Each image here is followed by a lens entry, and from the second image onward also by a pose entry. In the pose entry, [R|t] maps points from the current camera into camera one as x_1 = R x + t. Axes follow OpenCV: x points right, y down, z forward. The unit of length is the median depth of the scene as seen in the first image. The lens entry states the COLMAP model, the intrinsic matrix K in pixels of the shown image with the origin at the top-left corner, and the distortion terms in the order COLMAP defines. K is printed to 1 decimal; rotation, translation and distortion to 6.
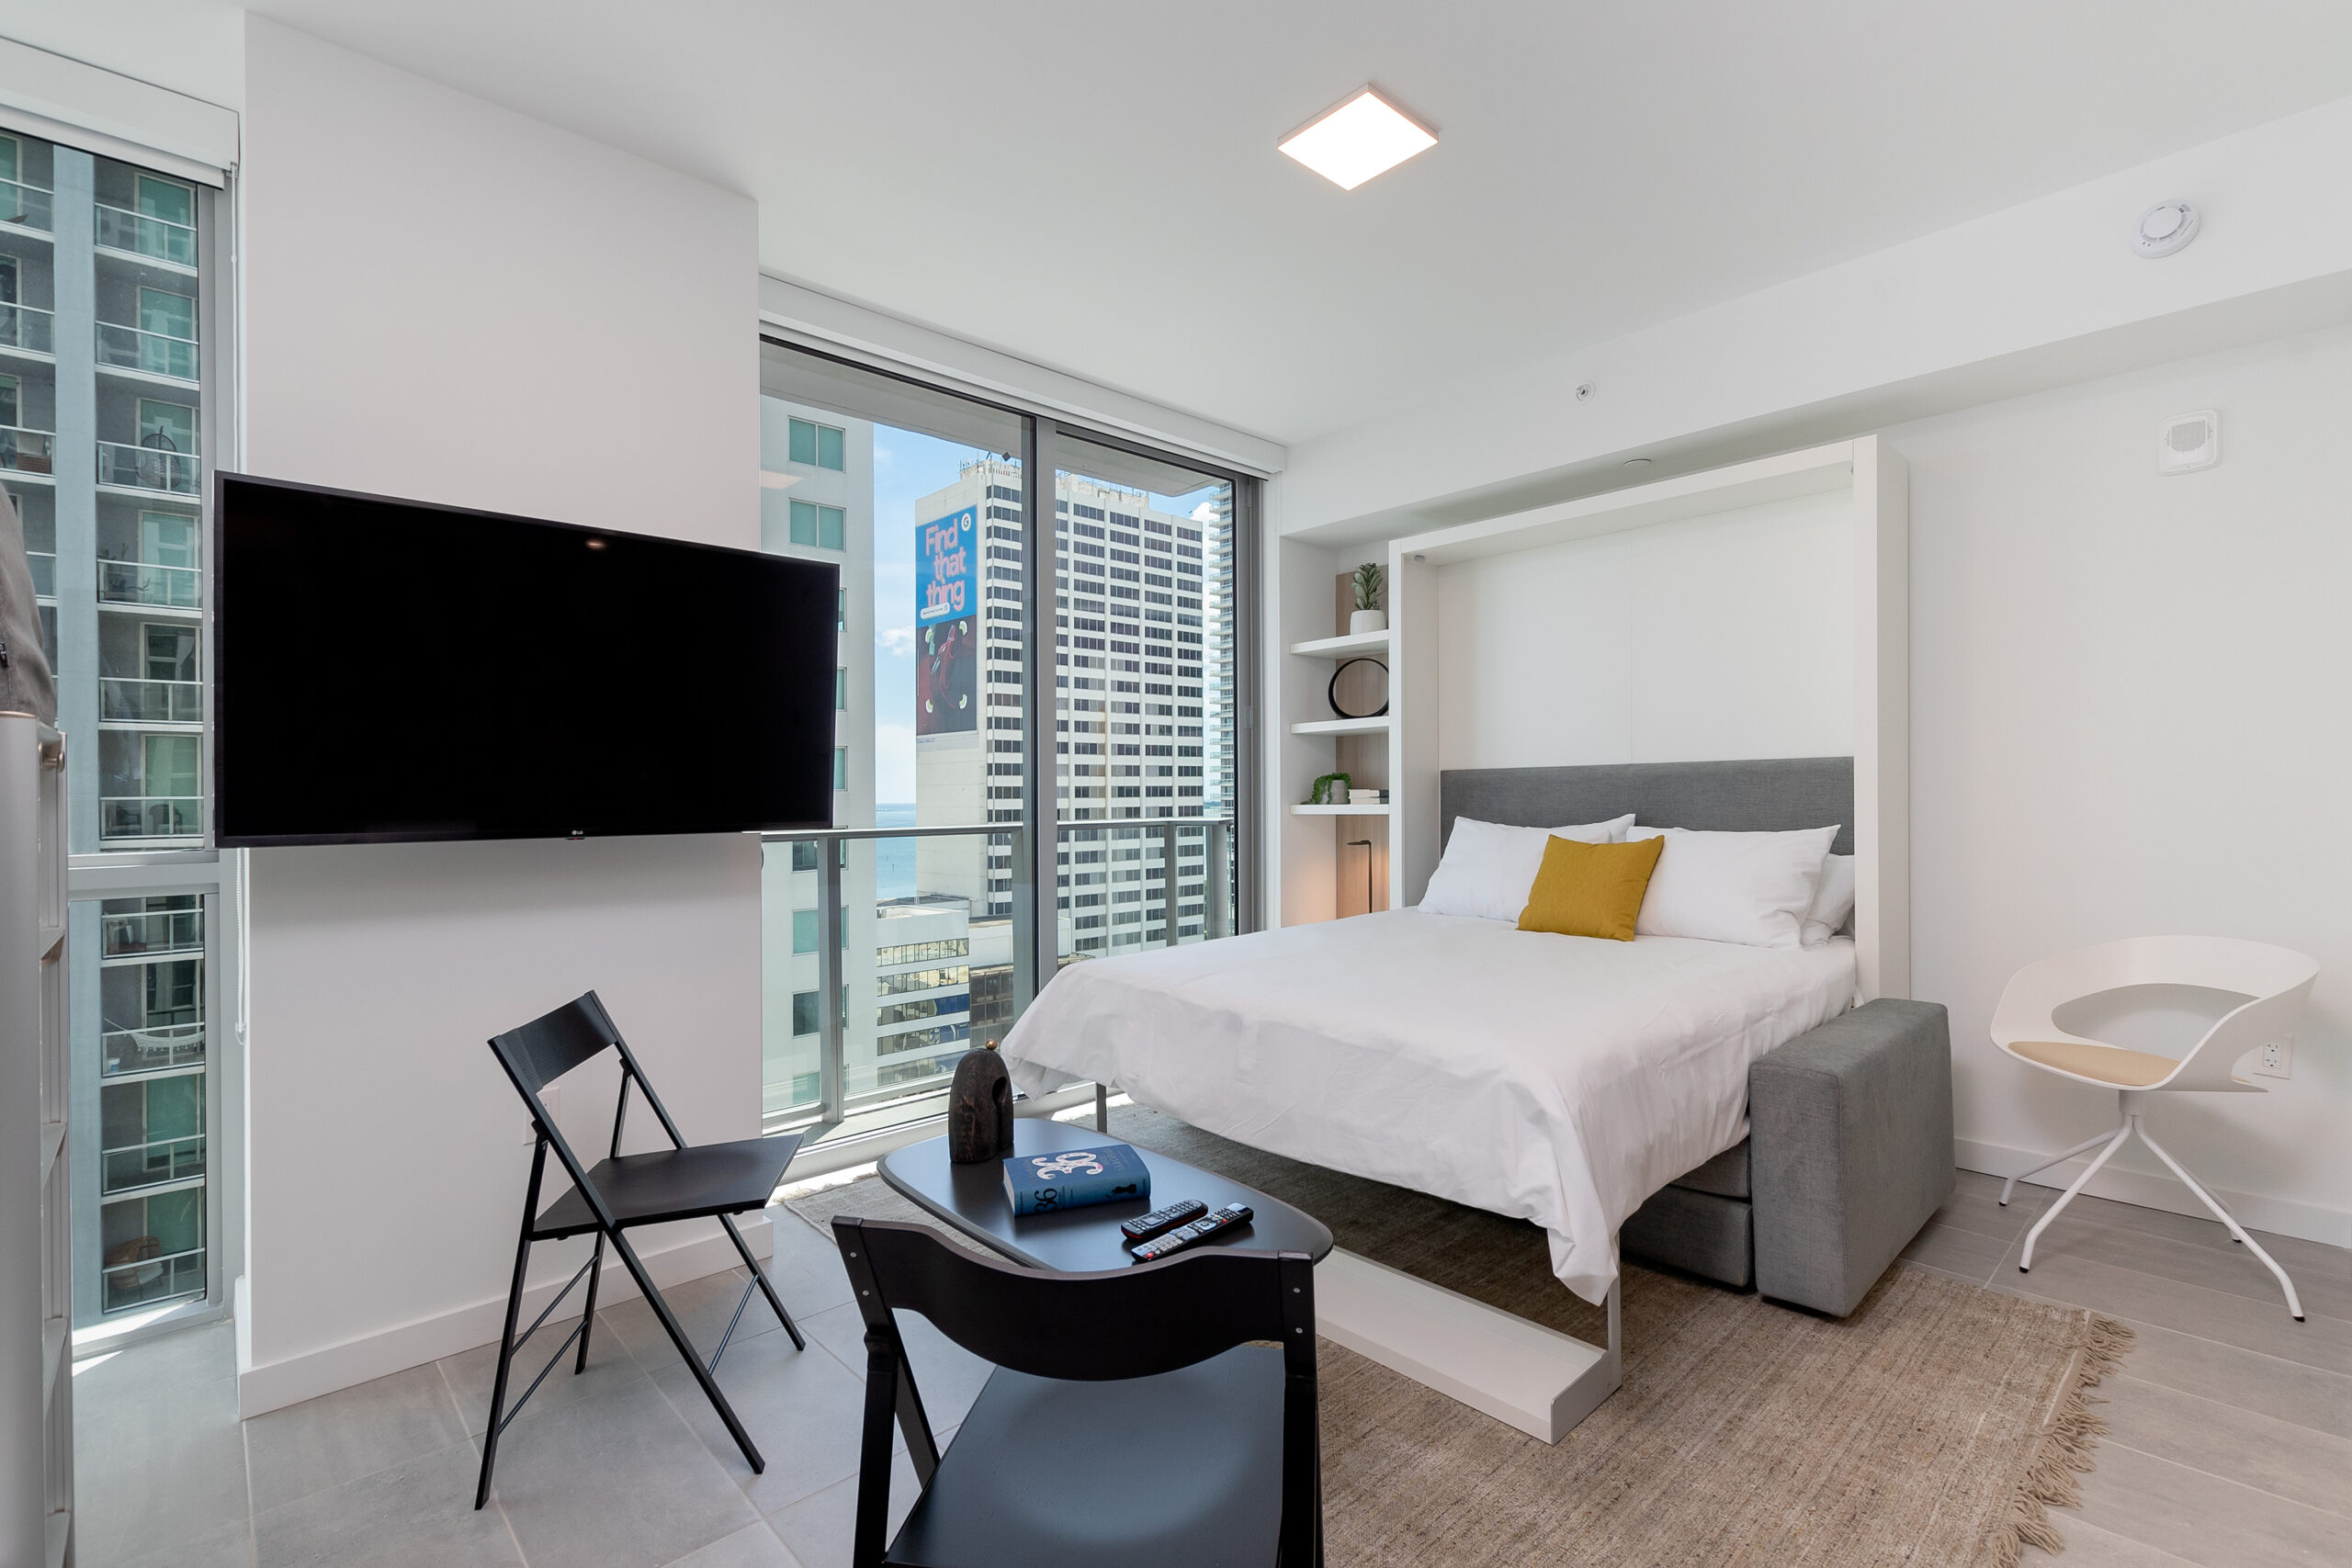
lens RADIAL K [[1009.5, 0, 1234.2], [0, 1009.5, 815.2], [0, 0, 1]] dist [0.001612, 0.000196]
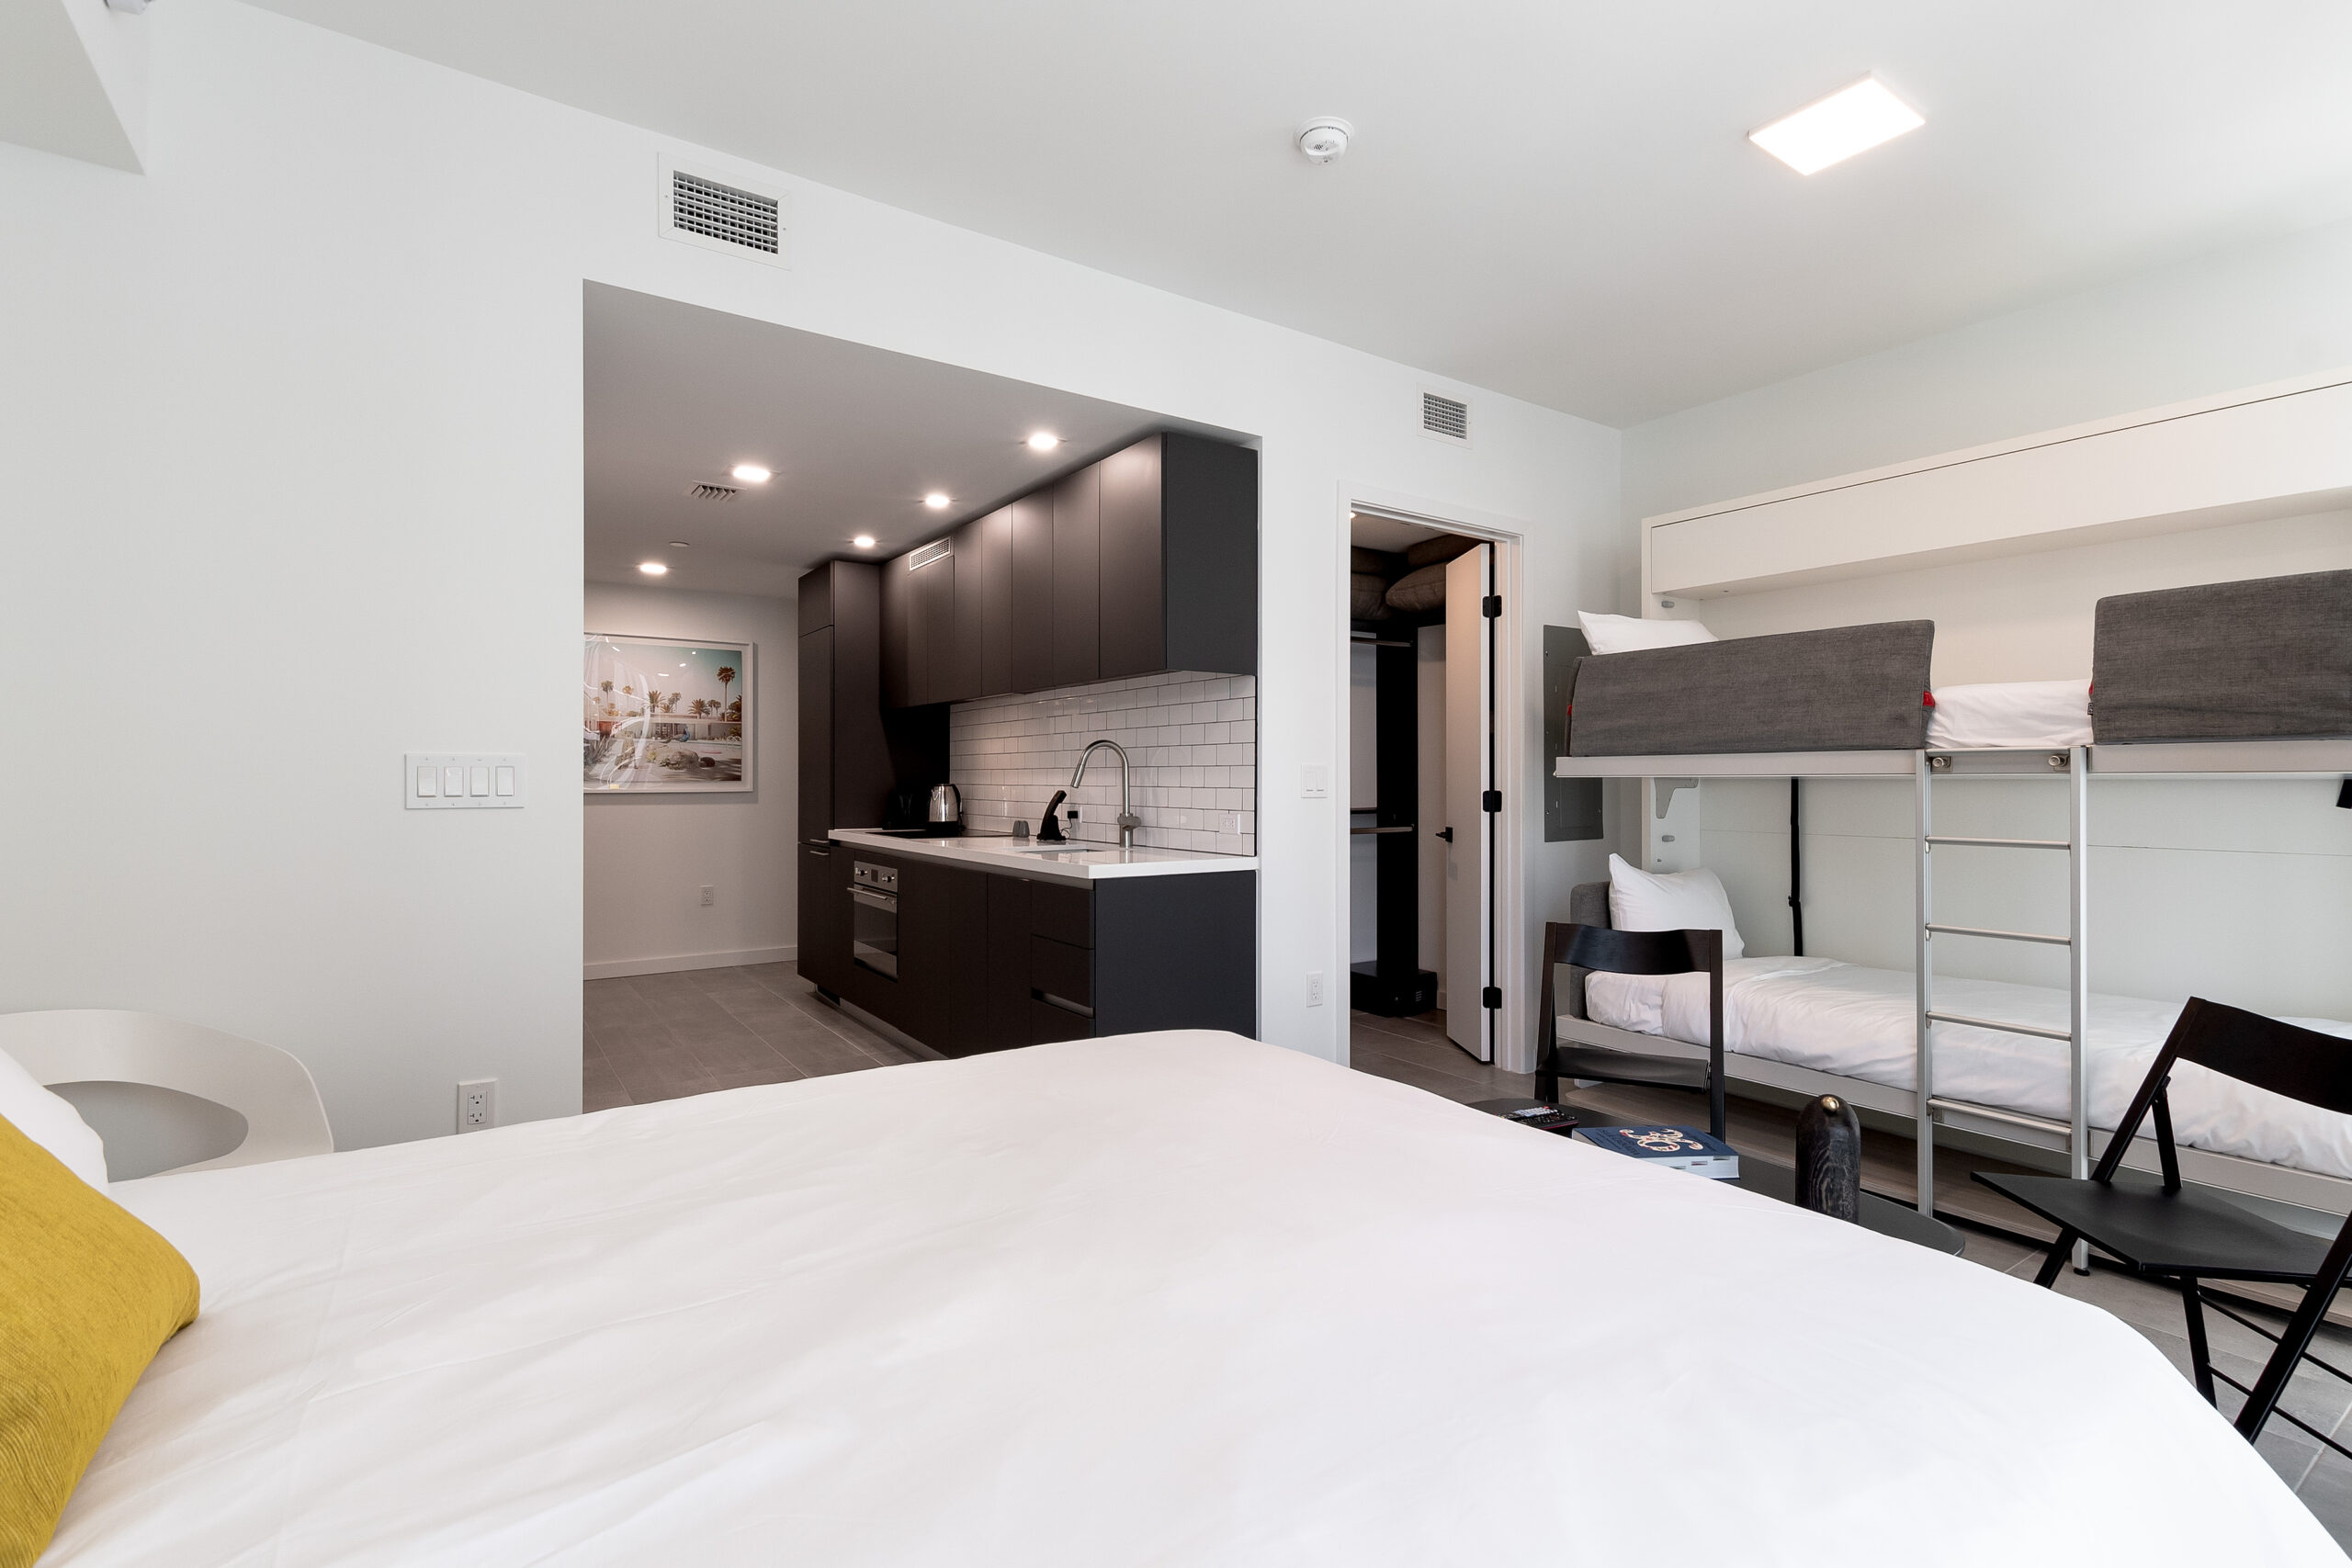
lens RADIAL K [[1116.8, 0, 1227.7], [0, 1116.8, 760.7], [0, 0, 1]] dist [-0.000662, -0.000045]
pose [[-0.984293, 0.015880, 0.175825, 0.033297], [0.016312, 0.999866, 0.001013, -0.025135], [-0.175785, 0.003865, -0.984421, 1.173720]]
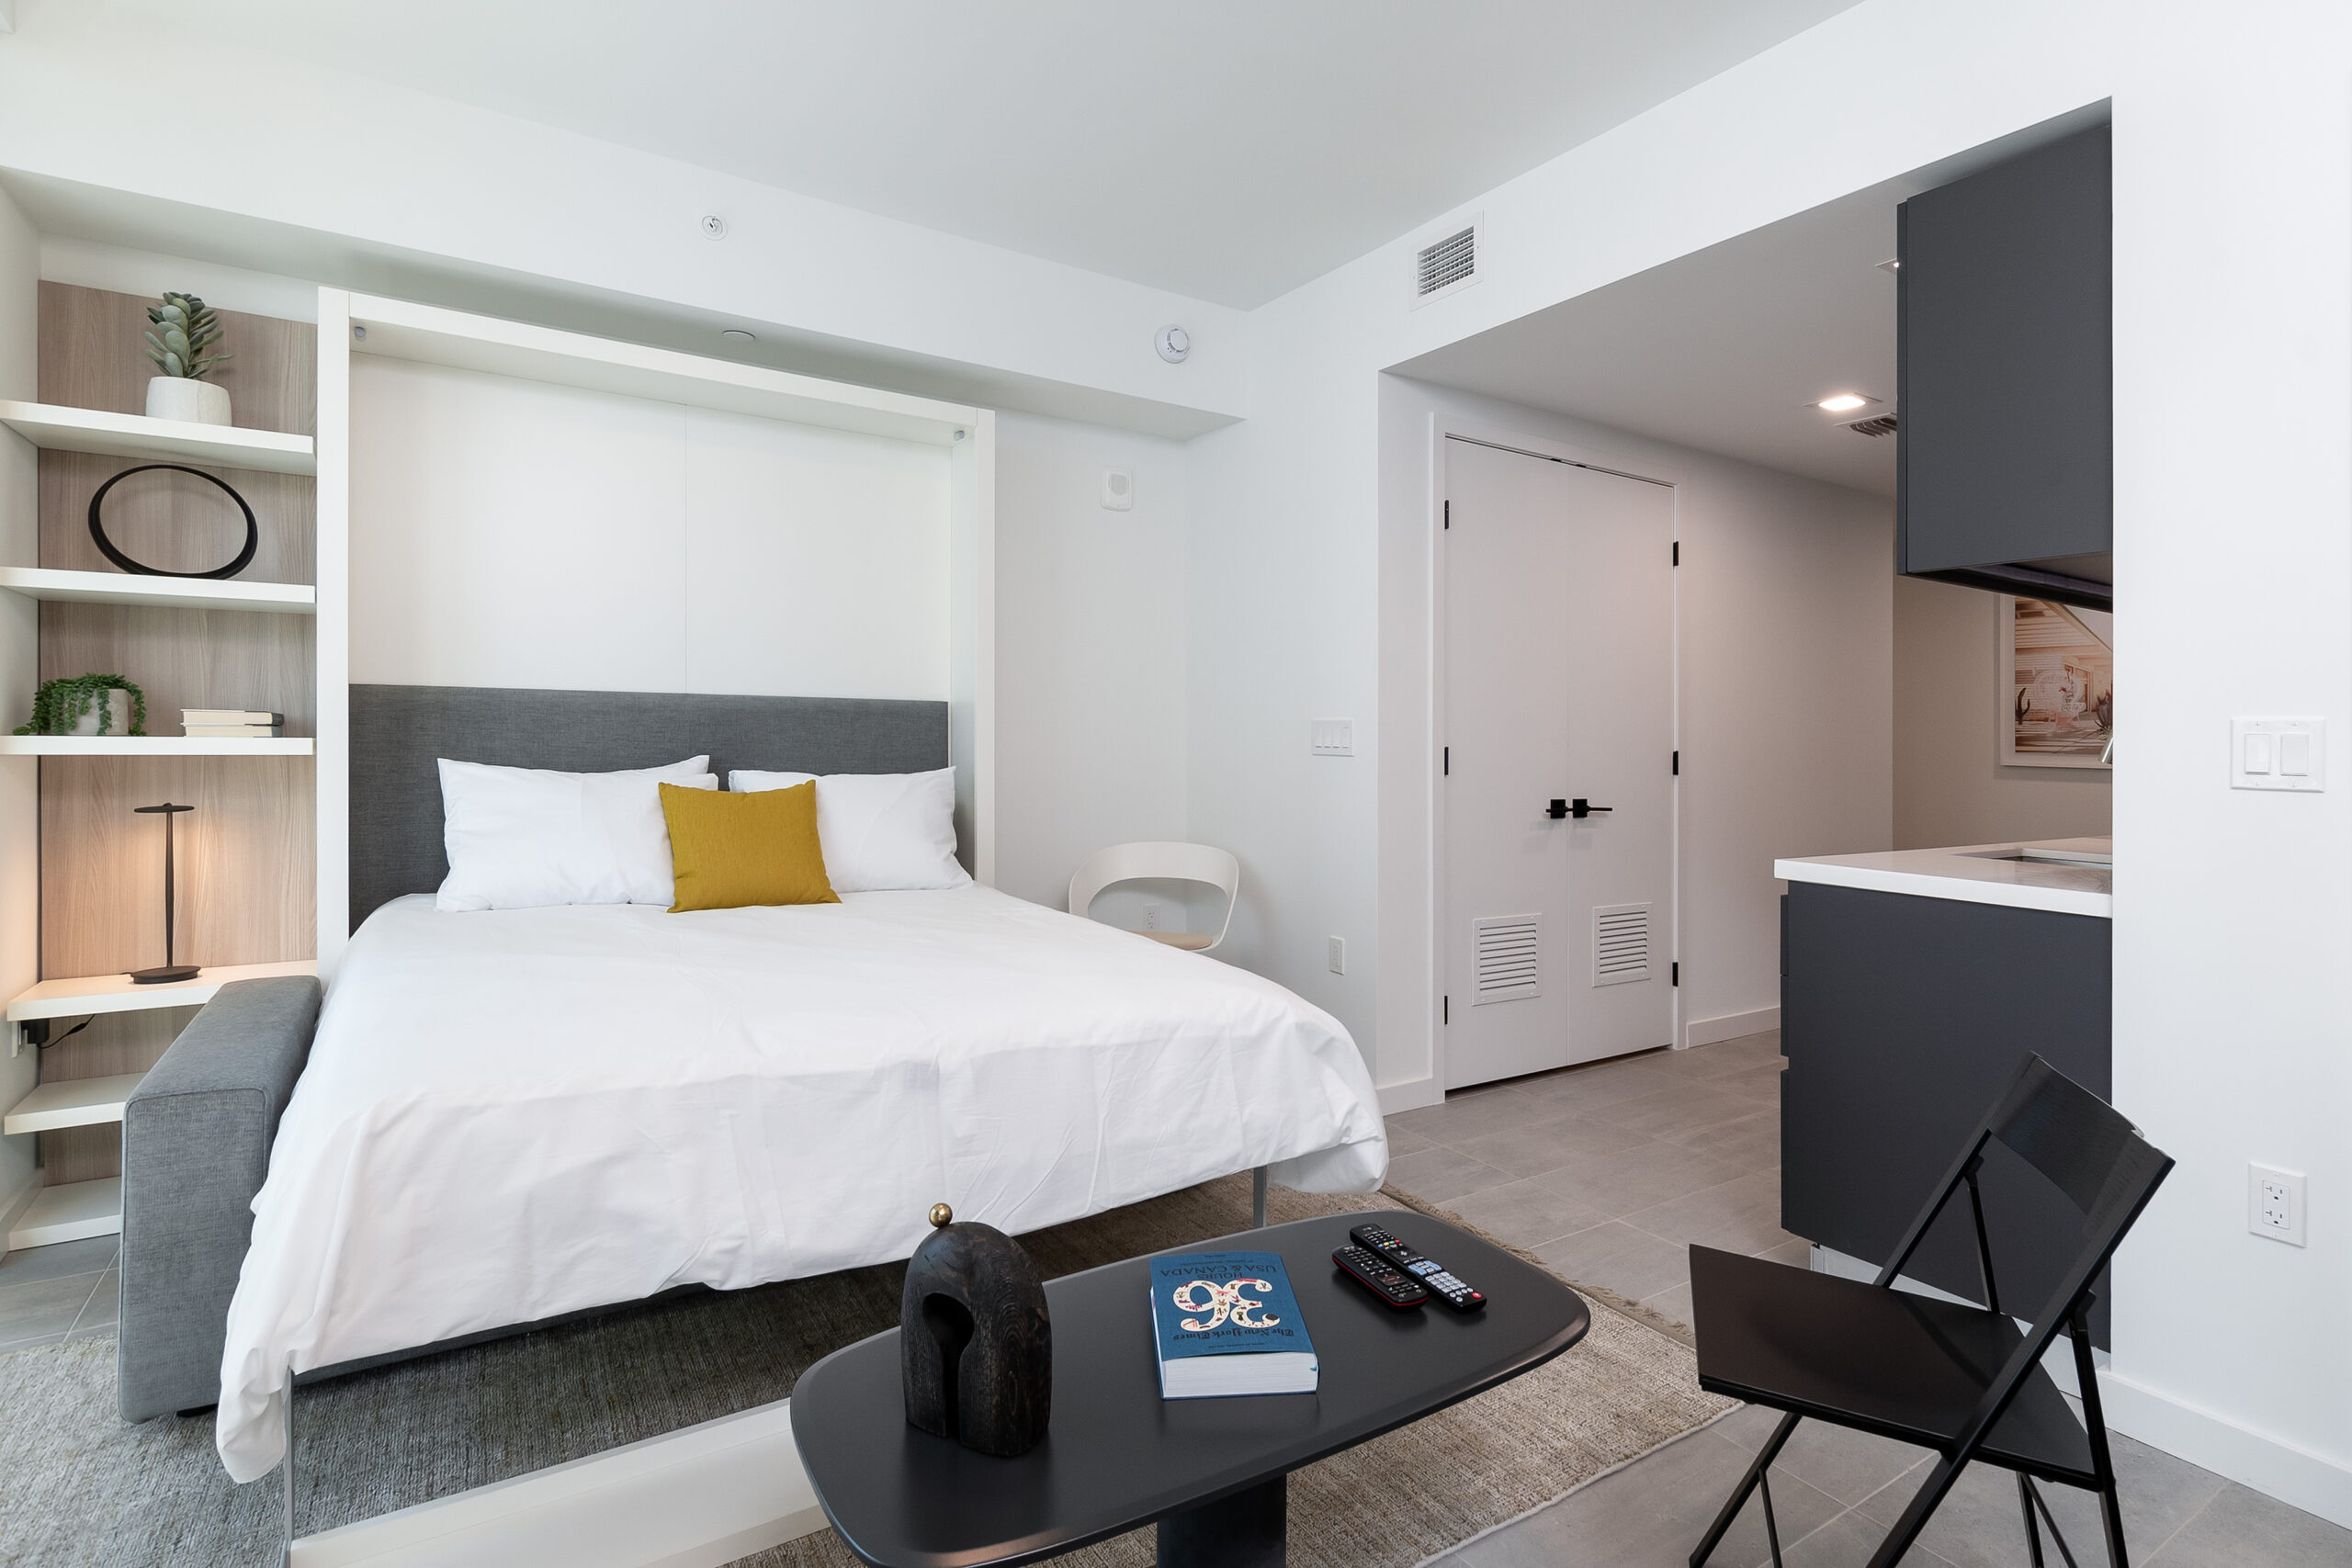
lens RADIAL K [[1152.5, 0, 1177.6], [0, 1152.5, 753.3], [0, 0, 1]] dist [-0.002877, 0.000397]
pose [[0.225658, 0.002691, 0.974203, -0.475647], [-0.002048, 0.999995, -0.002288, -0.001794], [-0.974204, -0.001479, 0.225662, 0.462589]]
